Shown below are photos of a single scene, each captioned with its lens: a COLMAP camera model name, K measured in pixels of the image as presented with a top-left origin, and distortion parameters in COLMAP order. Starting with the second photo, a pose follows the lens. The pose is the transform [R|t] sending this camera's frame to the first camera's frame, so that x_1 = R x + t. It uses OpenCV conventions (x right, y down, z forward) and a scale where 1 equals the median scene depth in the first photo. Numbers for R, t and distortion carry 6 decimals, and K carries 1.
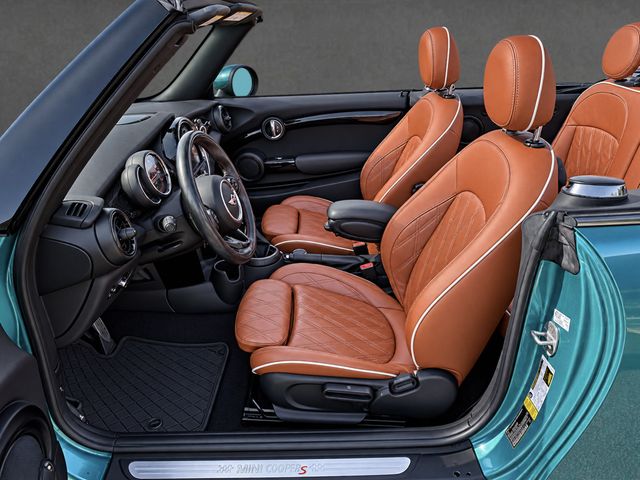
lens RADIAL K [[441.0, 0, 320.0], [0, 441.0, 240.0], [0, 0, 1]] dist [-0.001660, -0.003549]
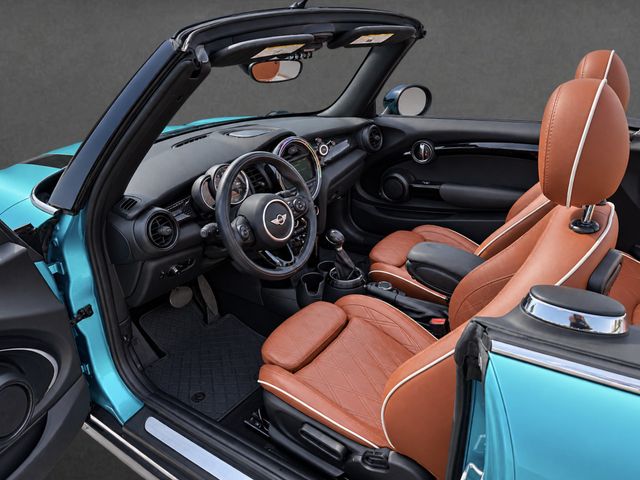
lens RADIAL K [[441.0, 0, 320.0], [0, 441.0, 240.0], [0, 0, 1]] dist [-0.001660, -0.003549]
pose [[0.830122, 0.205366, -0.518384, 0.328076], [-0.214279, 0.975806, 0.043441, -0.080747], [0.514764, 0.075017, 0.854044, 0.115182]]
